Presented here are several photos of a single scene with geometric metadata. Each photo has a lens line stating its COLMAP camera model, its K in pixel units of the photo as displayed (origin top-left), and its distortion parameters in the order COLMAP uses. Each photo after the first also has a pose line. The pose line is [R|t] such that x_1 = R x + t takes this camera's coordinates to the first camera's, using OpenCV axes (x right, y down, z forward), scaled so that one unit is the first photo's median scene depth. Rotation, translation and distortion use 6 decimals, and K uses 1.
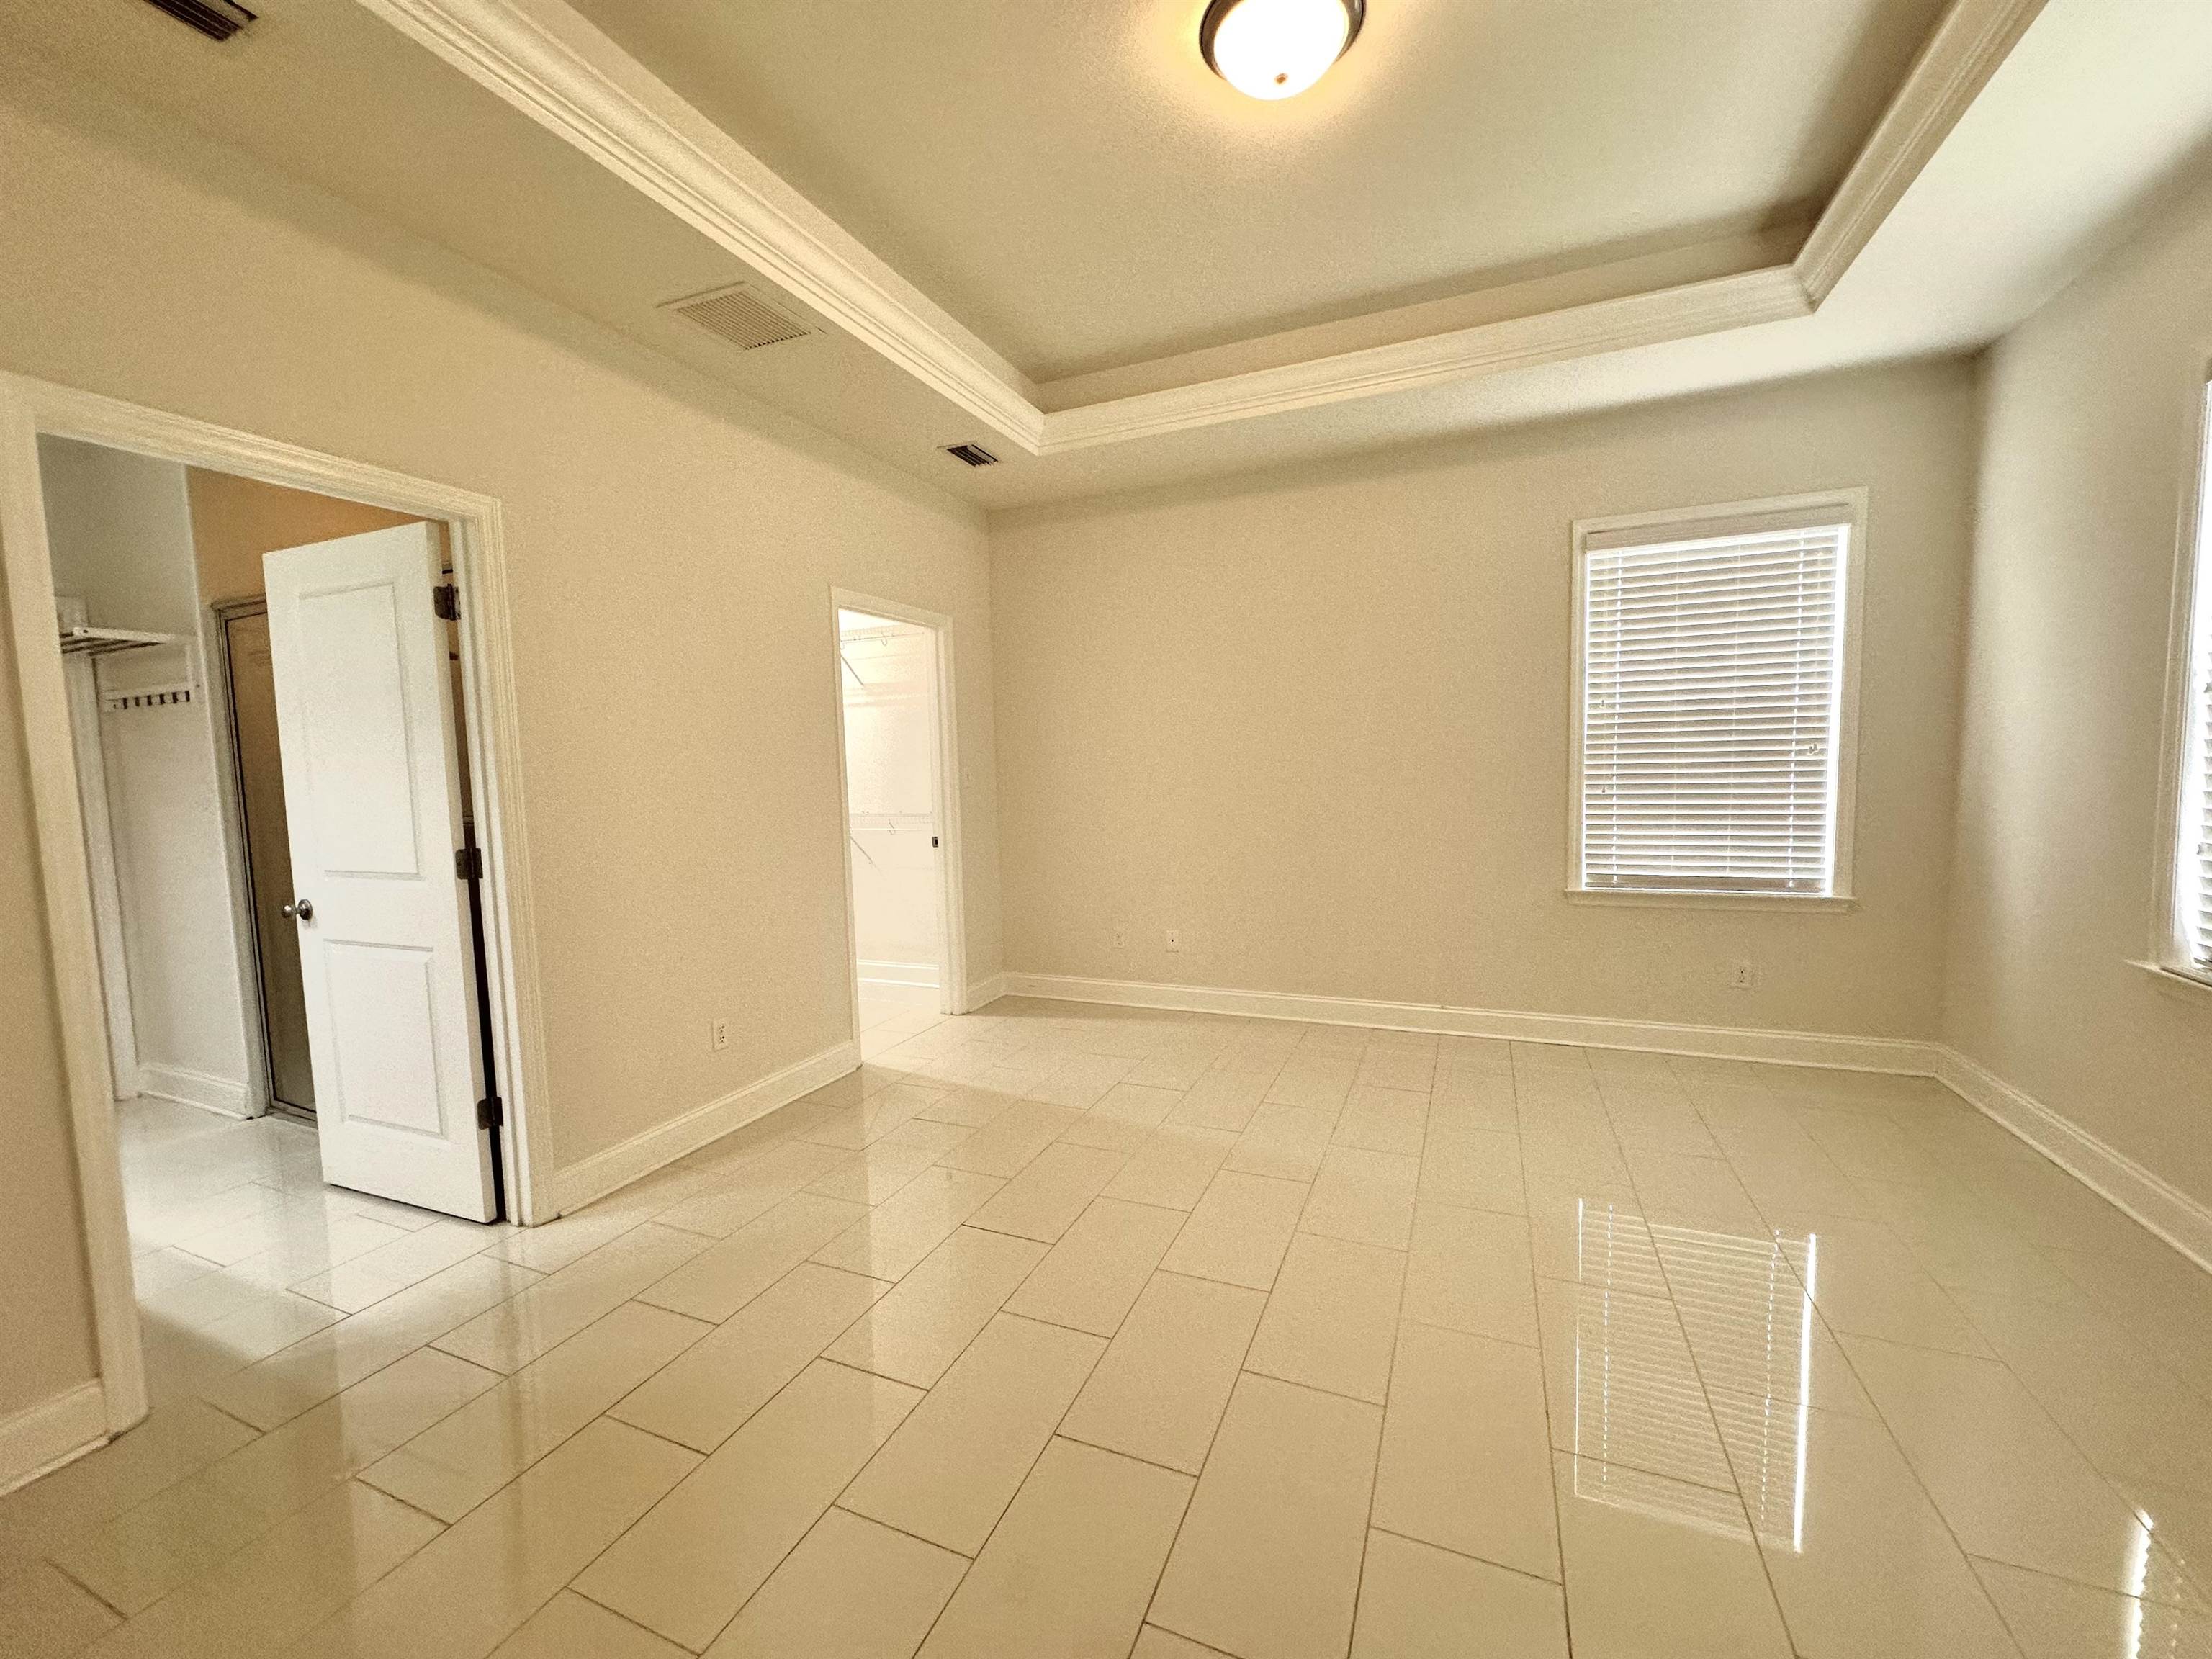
lens RADIAL K [[876.8, 0, 1107.3], [0, 876.8, 821.8], [0, 0, 1]] dist [-0.007349, 0.000112]
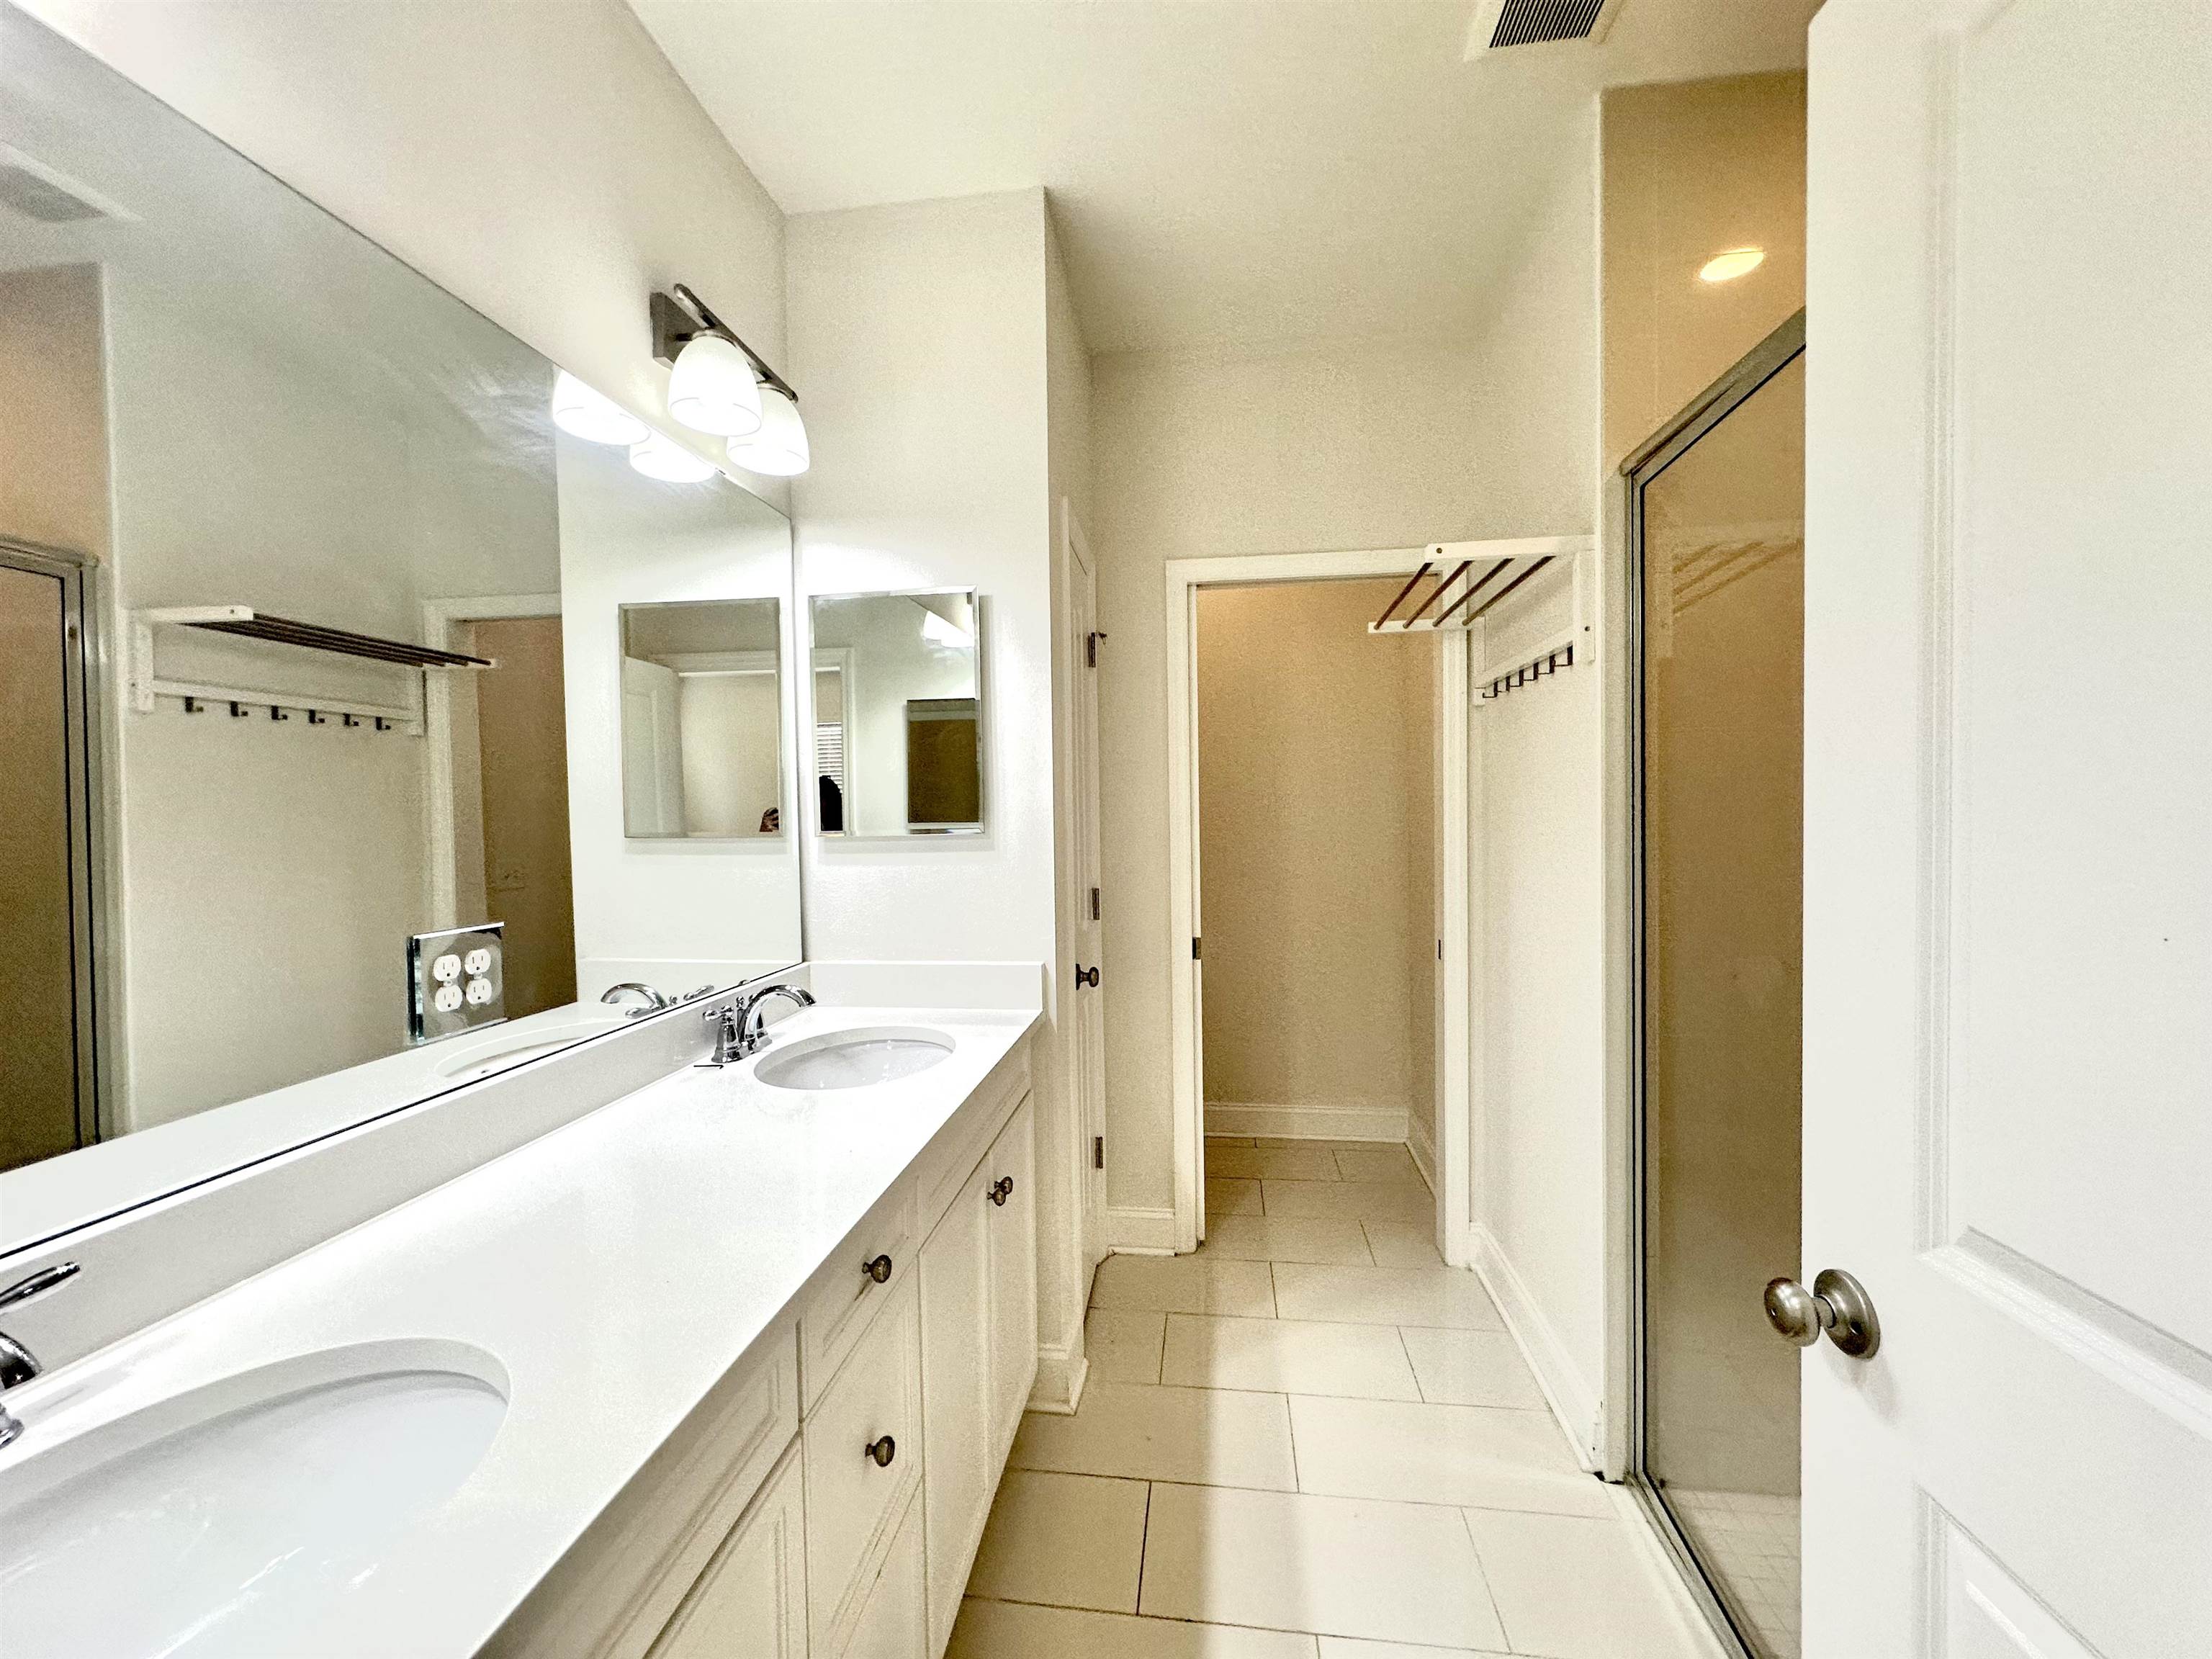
lens RADIAL K [[876.8, 0, 1101.8], [0, 876.8, 825.3], [0, 0, 1]] dist [-0.007349, 0.000112]
pose [[0.260460, 0.043358, -0.964511, -0.641069], [-0.065238, 0.997498, 0.027224, -0.035886], [0.963278, 0.055832, 0.262637, 0.618366]]
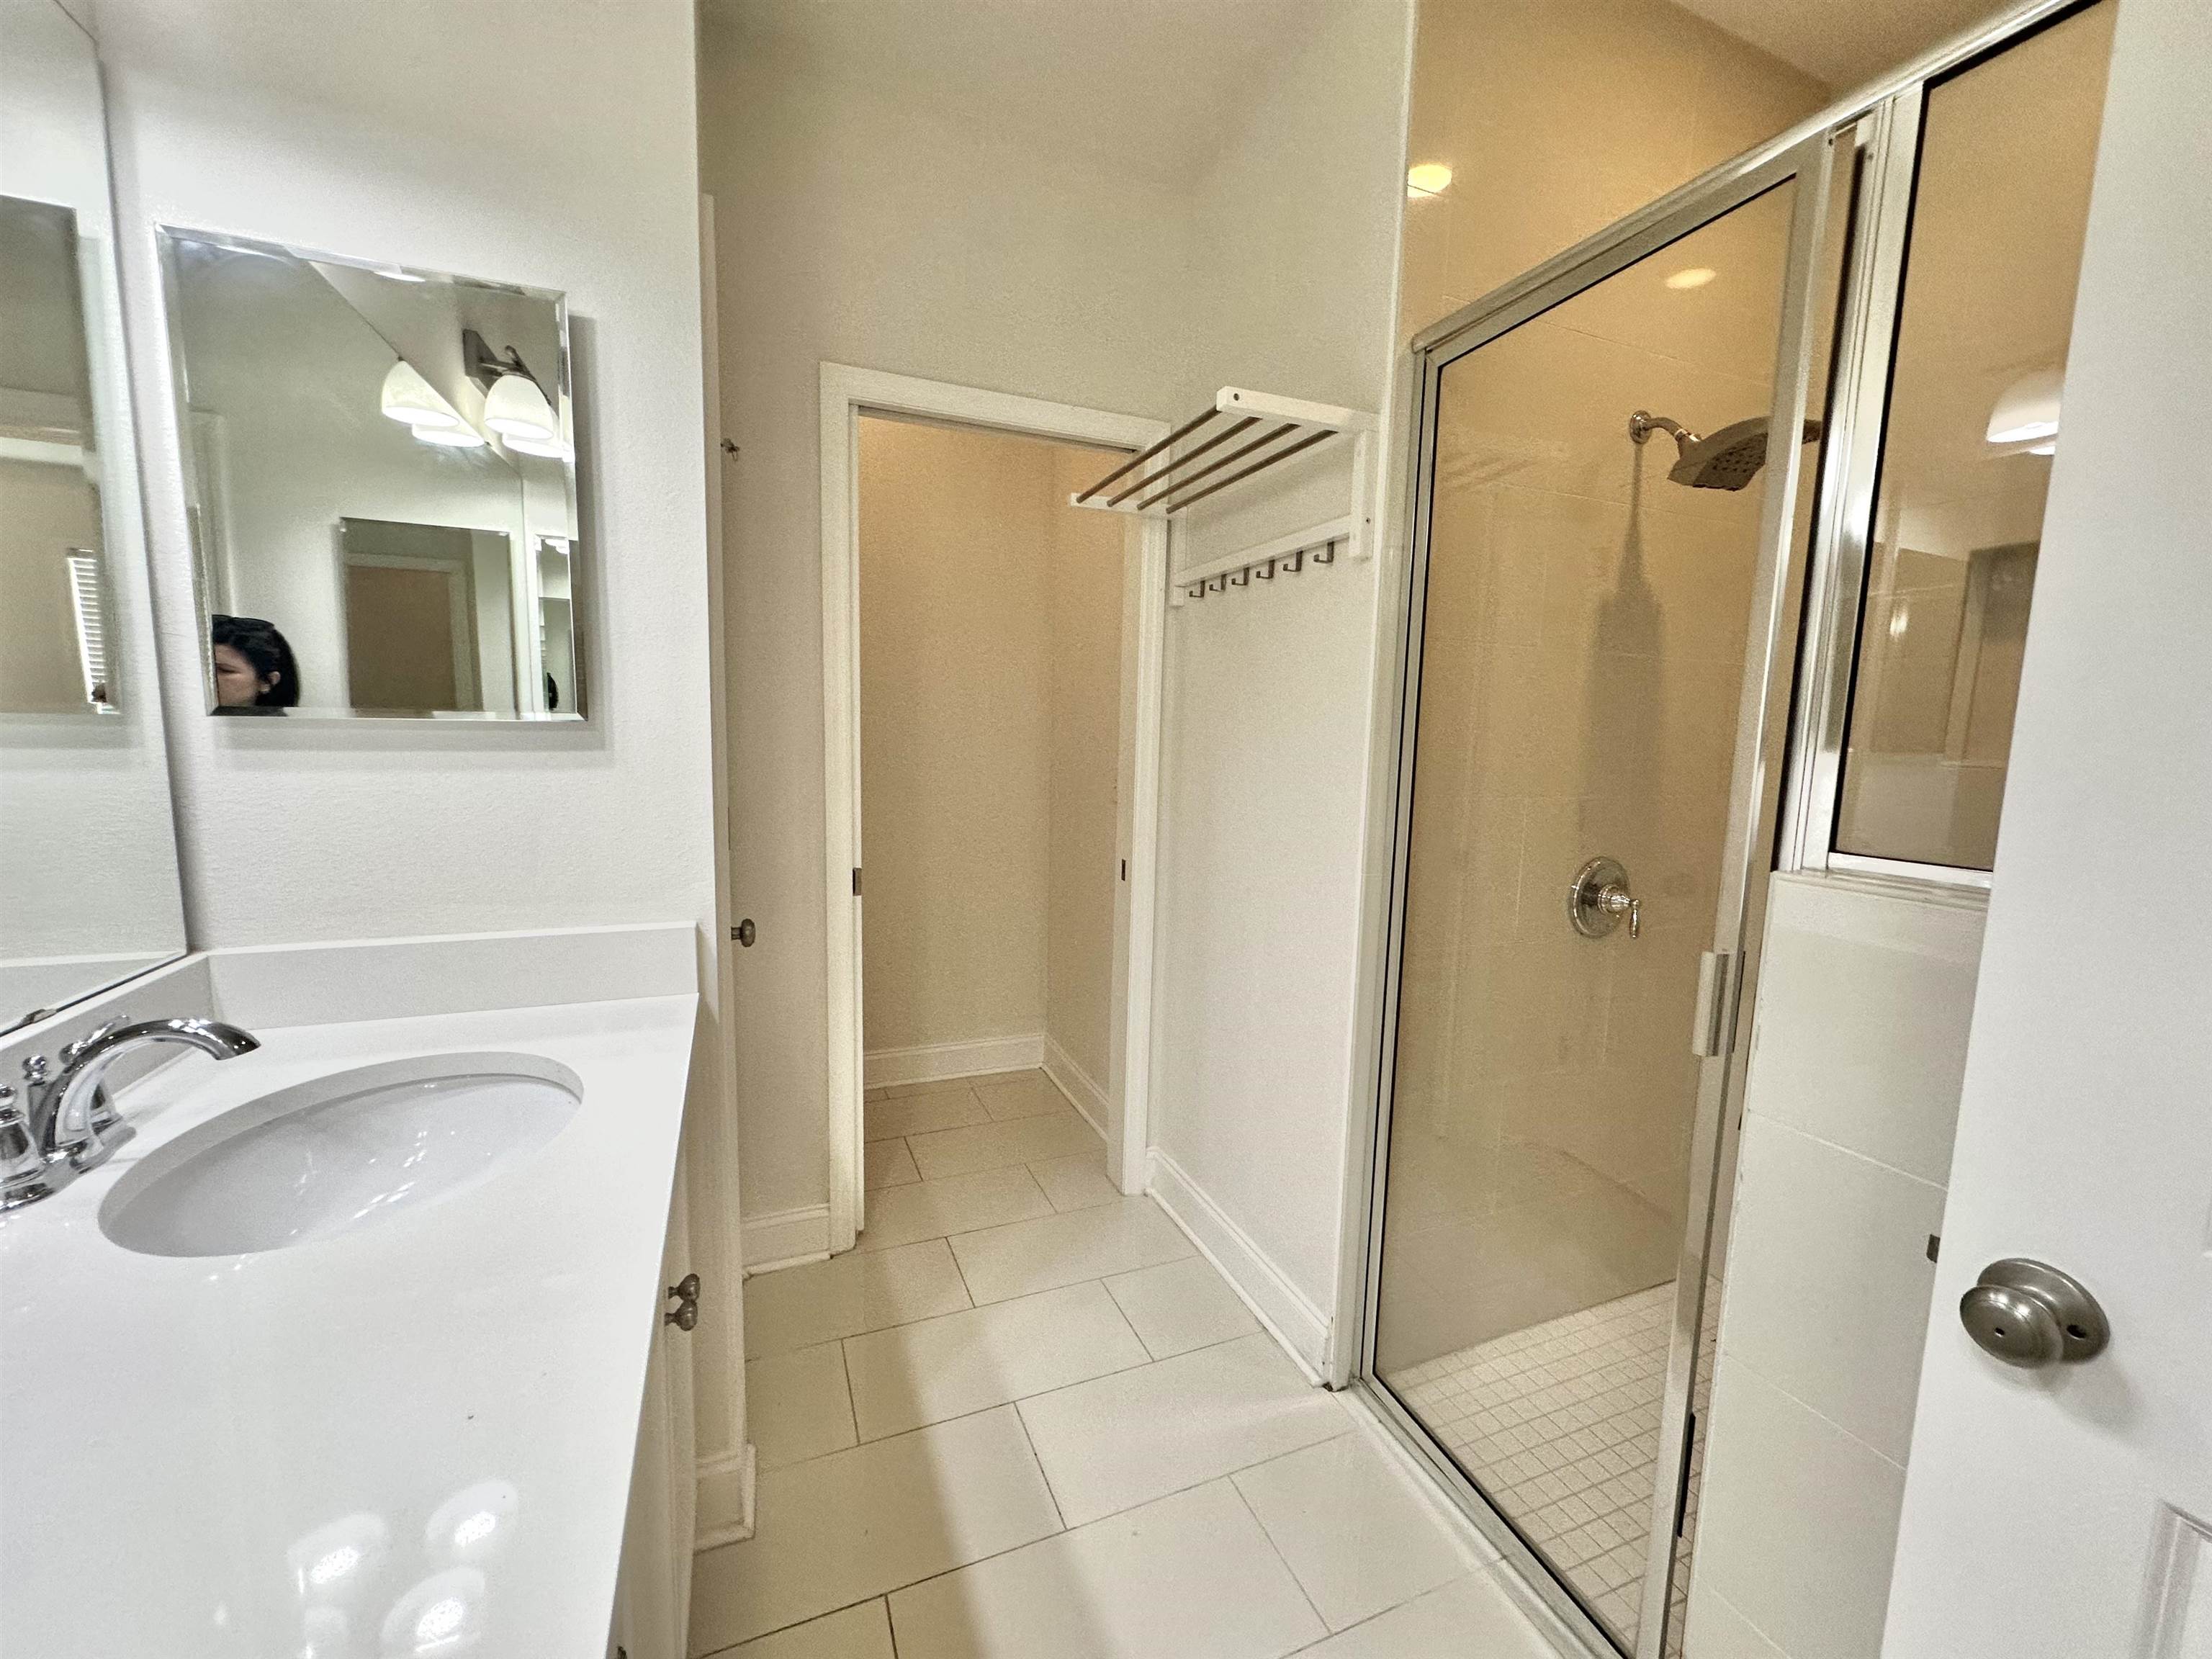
lens RADIAL K [[876.8, 0, 1105.3], [0, 876.8, 828.2], [0, 0, 1]] dist [-0.007349, 0.000112]
pose [[0.707647, 0.130616, -0.694389, -0.833602], [-0.101147, 0.991370, 0.083401, -0.015982], [0.699289, 0.011217, 0.714751, 0.588229]]
